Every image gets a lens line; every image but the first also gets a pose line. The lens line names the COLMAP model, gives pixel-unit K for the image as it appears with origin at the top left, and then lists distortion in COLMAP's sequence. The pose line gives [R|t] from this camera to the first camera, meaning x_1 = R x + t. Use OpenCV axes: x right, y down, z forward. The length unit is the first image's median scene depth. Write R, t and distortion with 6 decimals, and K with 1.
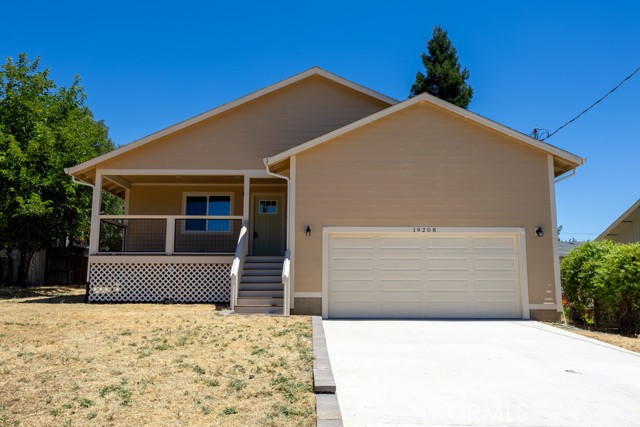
lens RADIAL K [[561.6, 0, 320.0], [0, 561.6, 212.9], [0, 0, 1]] dist [0.002772, 0.003867]
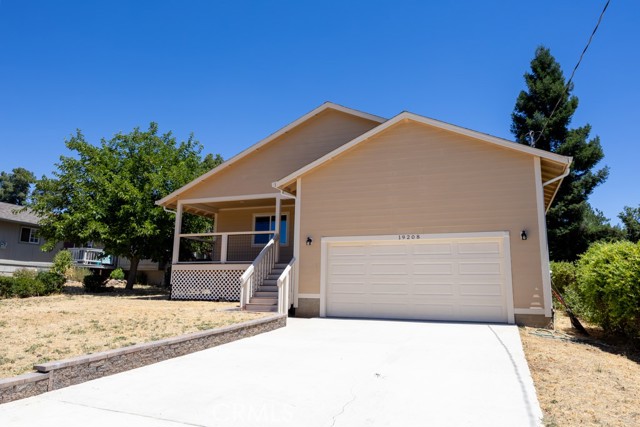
lens RADIAL K [[464.9, 0, 318.4], [0, 464.9, 213.7], [0, 0, 1]] dist [-0.001799, -0.003653]
pose [[0.926728, -0.052176, -0.372091, 0.348633], [0.038987, 0.998319, -0.042888, 0.016572], [0.373704, 0.025238, 0.927205, 0.102414]]
